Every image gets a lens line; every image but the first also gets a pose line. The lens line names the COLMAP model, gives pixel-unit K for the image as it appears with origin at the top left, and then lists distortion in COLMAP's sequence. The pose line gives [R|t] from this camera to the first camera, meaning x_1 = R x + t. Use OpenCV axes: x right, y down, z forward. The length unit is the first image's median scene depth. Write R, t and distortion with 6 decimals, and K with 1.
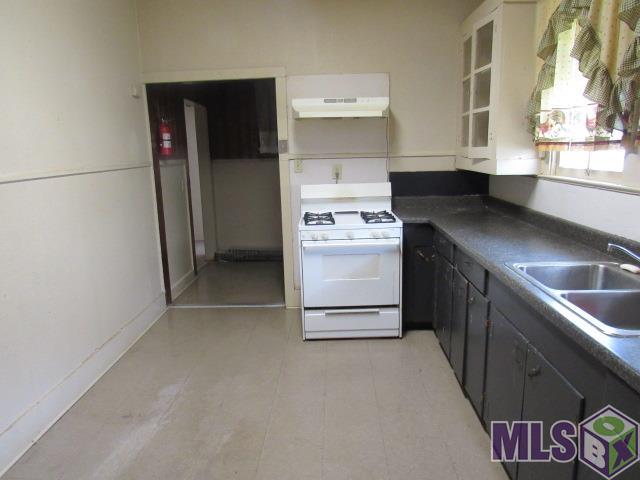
lens RADIAL K [[464.2, 0, 319.3], [0, 464.2, 242.4], [0, 0, 1]] dist [-0.034908, 0.013487]
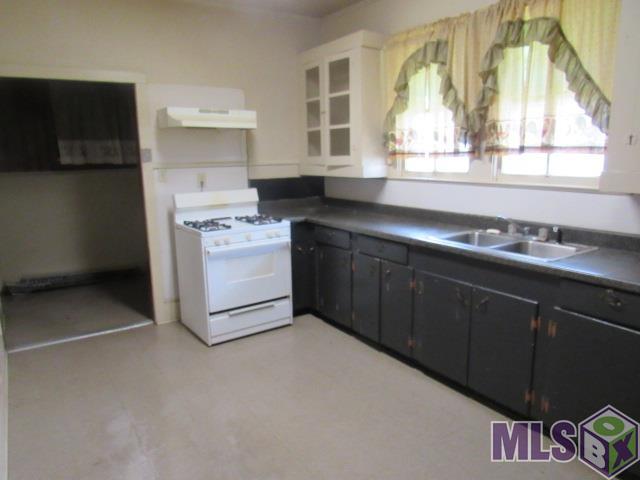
lens RADIAL K [[464.2, 0, 322.9], [0, 464.2, 240.8], [0, 0, 1]] dist [-0.034908, 0.013487]
pose [[0.810175, -0.095527, 0.578352, -0.400386], [0.114038, 0.993467, 0.004343, 0.007020], [-0.574988, 0.062436, 0.815776, 0.024554]]
